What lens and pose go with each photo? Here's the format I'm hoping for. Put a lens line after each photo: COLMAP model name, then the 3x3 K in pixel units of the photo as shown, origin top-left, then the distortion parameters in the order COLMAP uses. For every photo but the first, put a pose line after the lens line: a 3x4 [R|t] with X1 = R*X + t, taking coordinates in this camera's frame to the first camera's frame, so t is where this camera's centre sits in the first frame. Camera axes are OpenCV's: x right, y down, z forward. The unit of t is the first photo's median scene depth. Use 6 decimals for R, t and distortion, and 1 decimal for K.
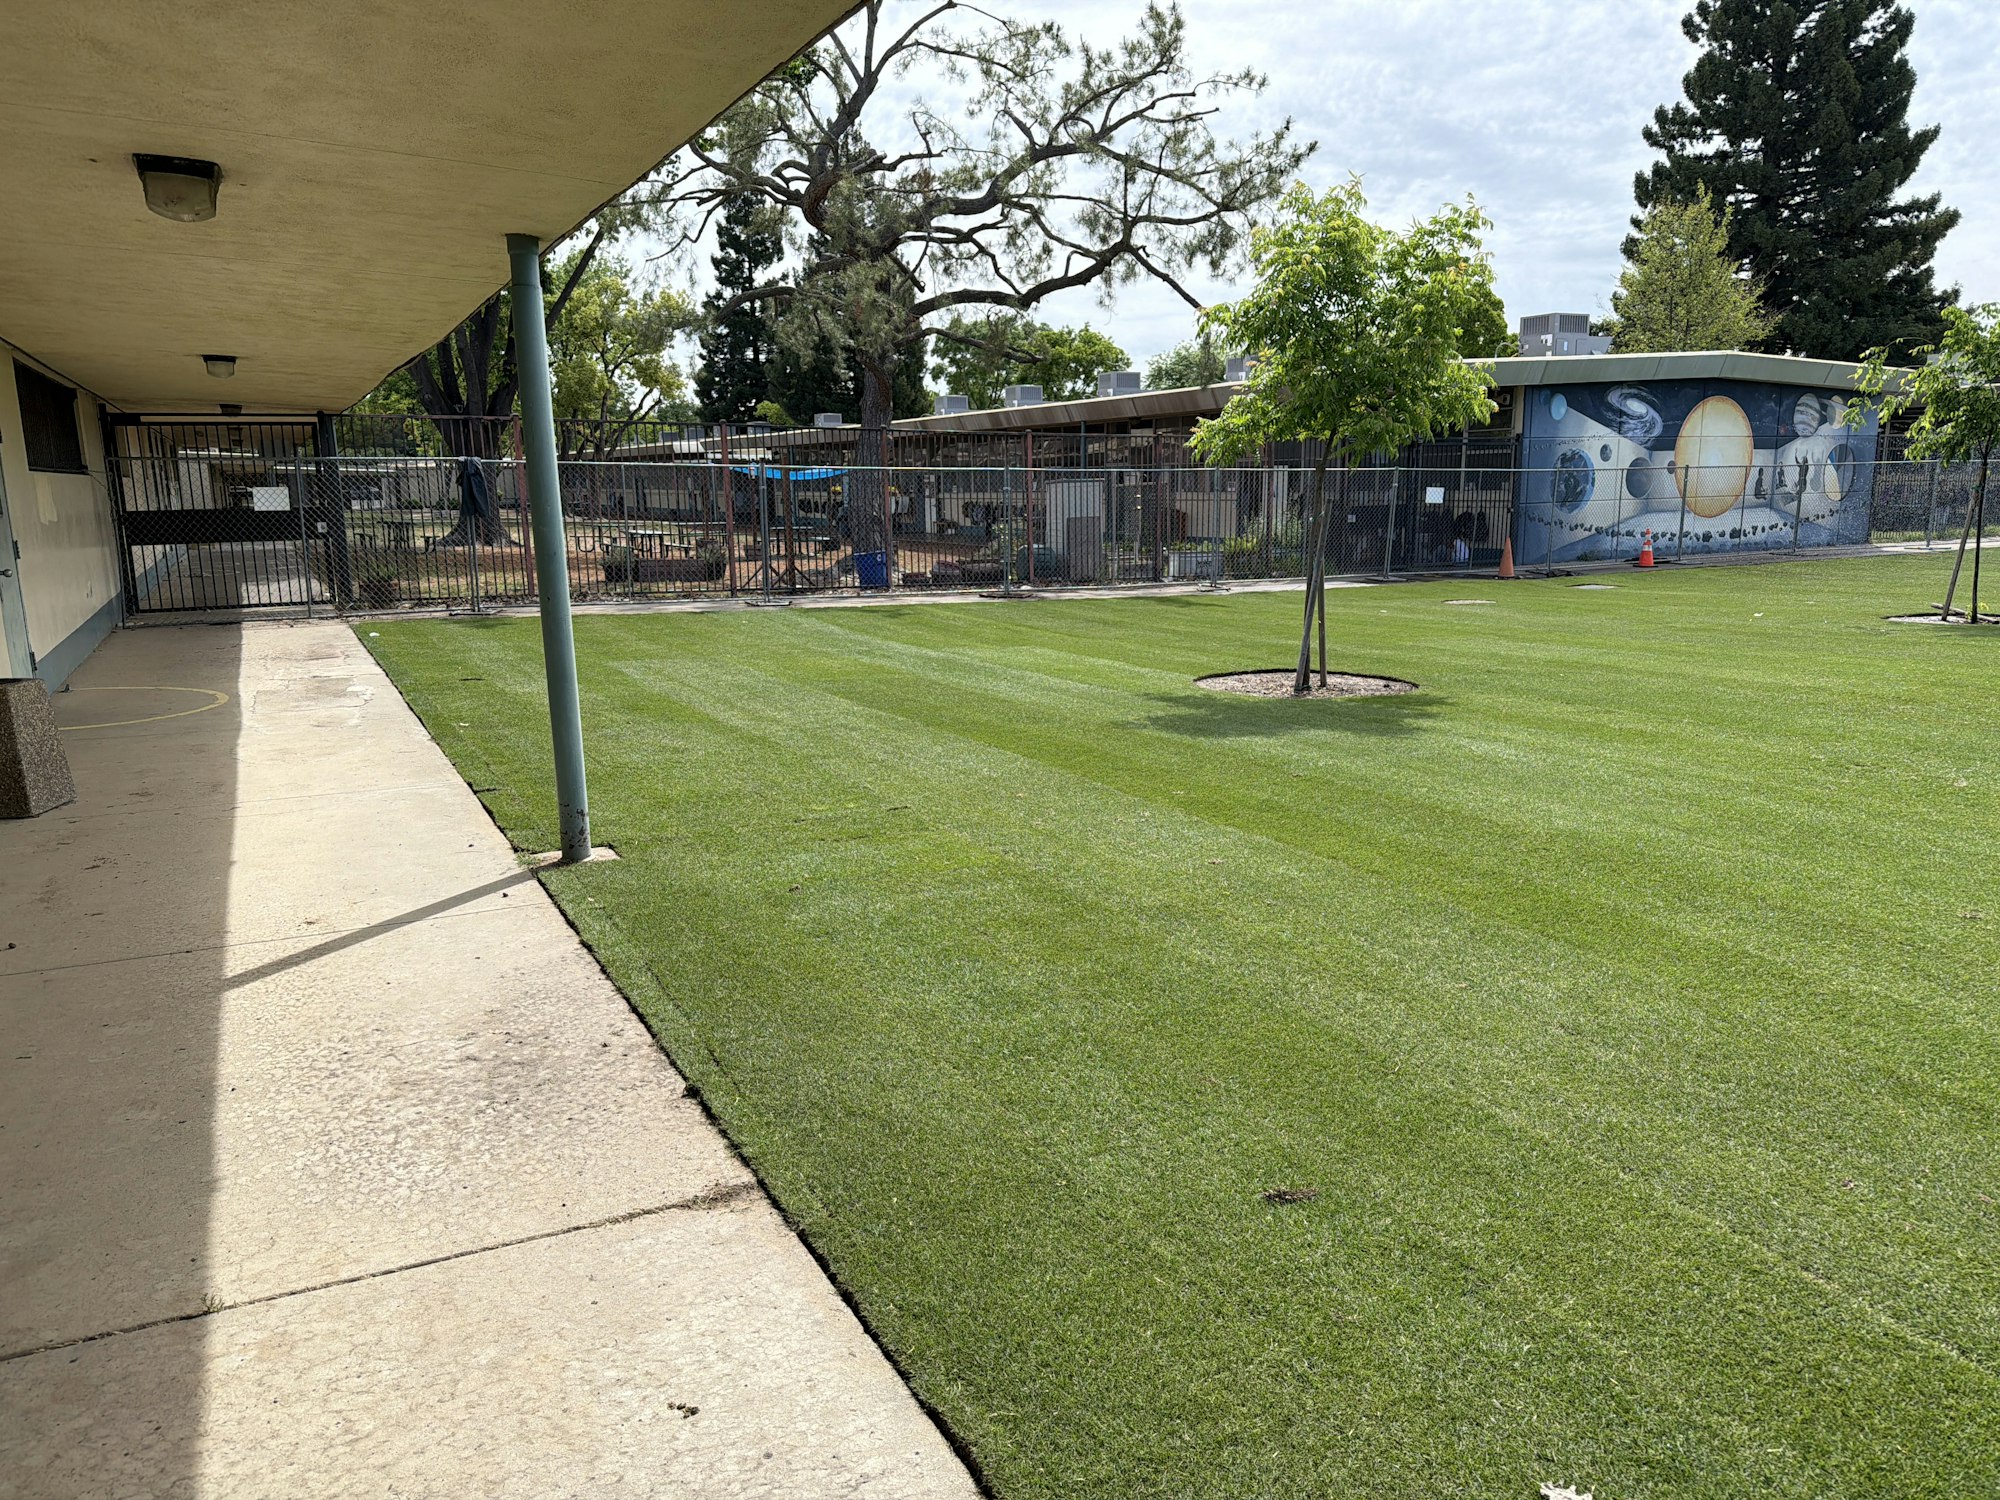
lens RADIAL K [[1400.5, 0, 996.9], [0, 1400.5, 762.7], [0, 0, 1]] dist [0.021721, -0.021546]
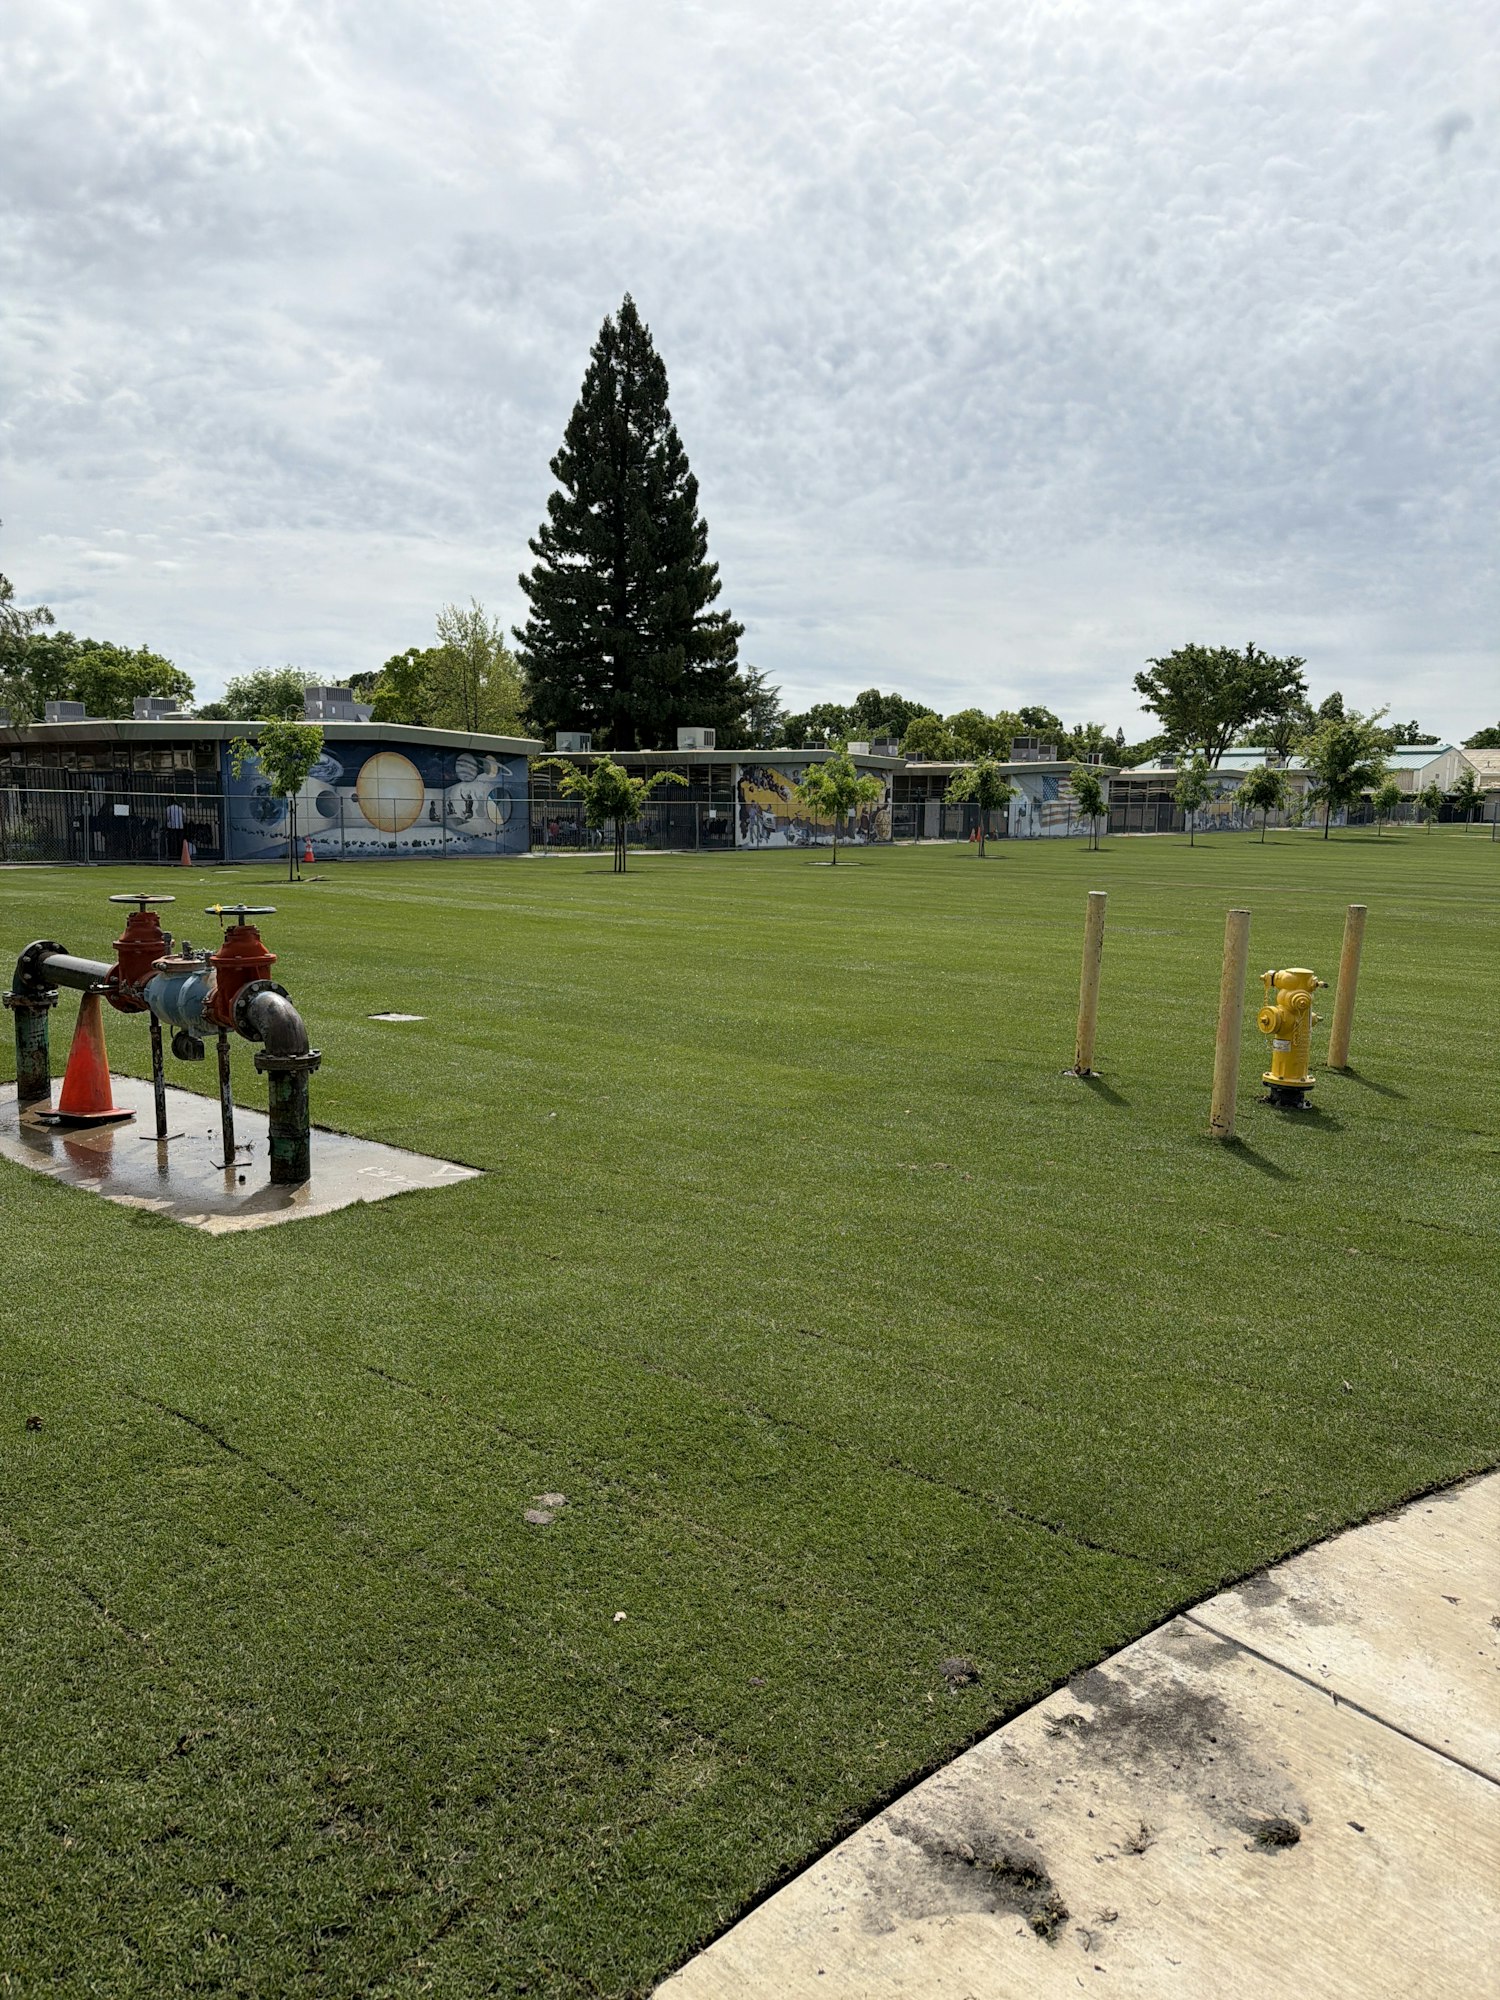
lens RADIAL K [[1383.4, 0, 743.2], [0, 1383.4, 1004.0], [0, 0, 1]] dist [0.141052, -0.249167]
pose [[0.926317, -0.026424, 0.375818, 0.280384], [0.046807, 0.997880, -0.045210, 0.089963], [-0.373827, 0.059470, 0.925590, -0.490165]]
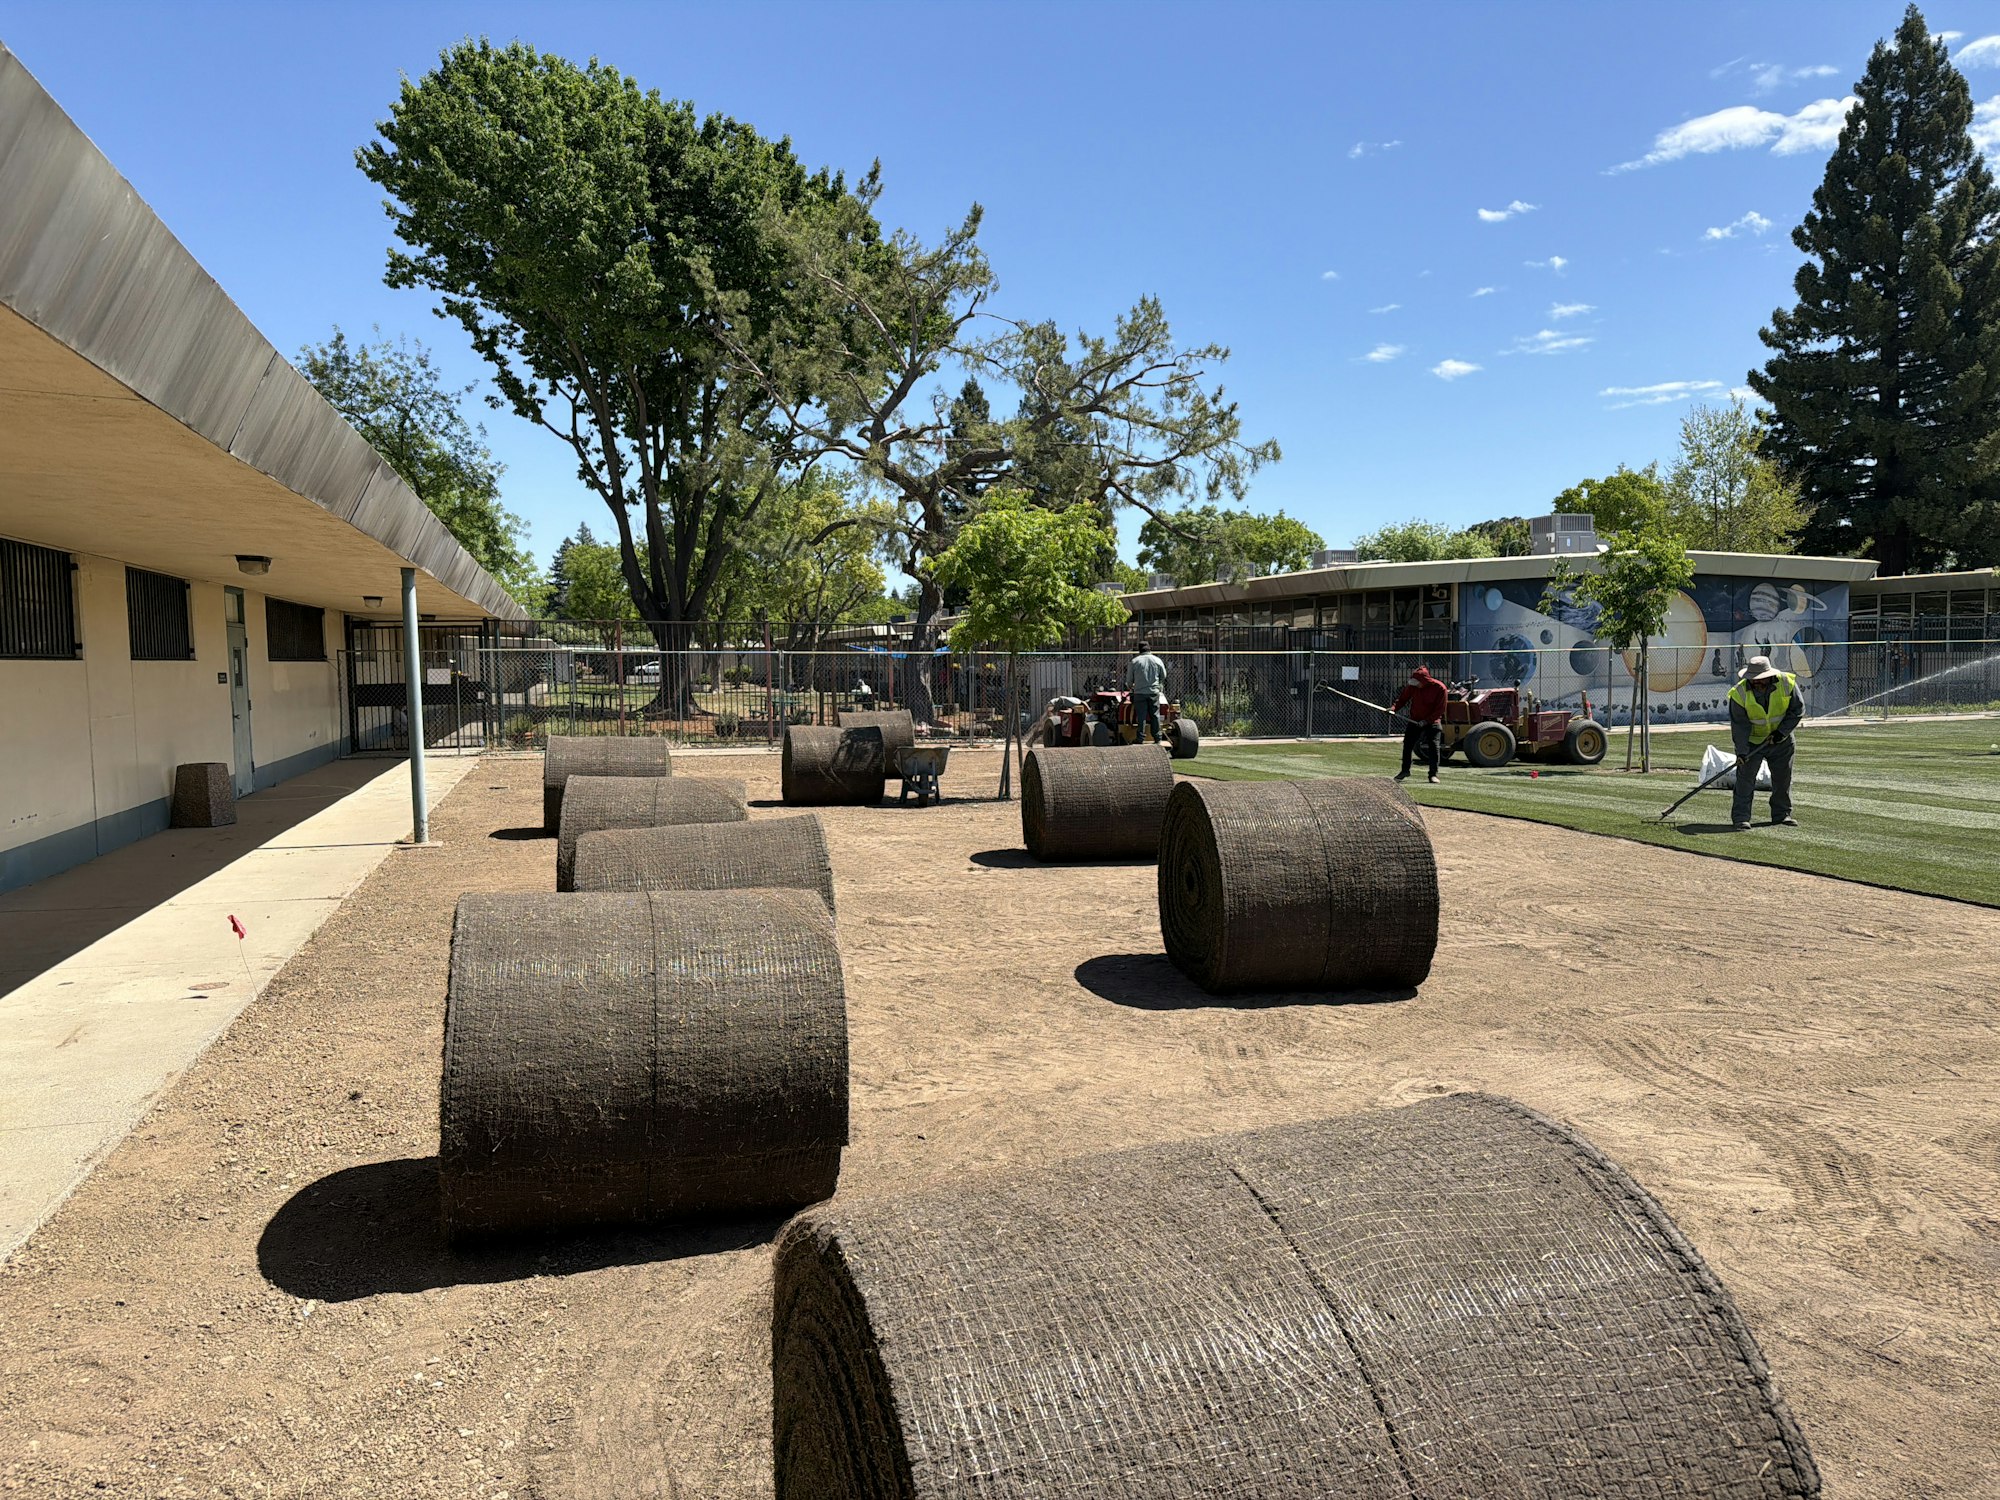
lens RADIAL K [[1400.5, 0, 996.9], [0, 1400.5, 762.7], [0, 0, 1]] dist [0.021721, -0.021546]
pose [[0.983083, 0.011766, -0.182781, 0.182105], [-0.033955, 0.992344, -0.118745, 0.033260], [0.179984, 0.122943, 0.975956, -0.185944]]
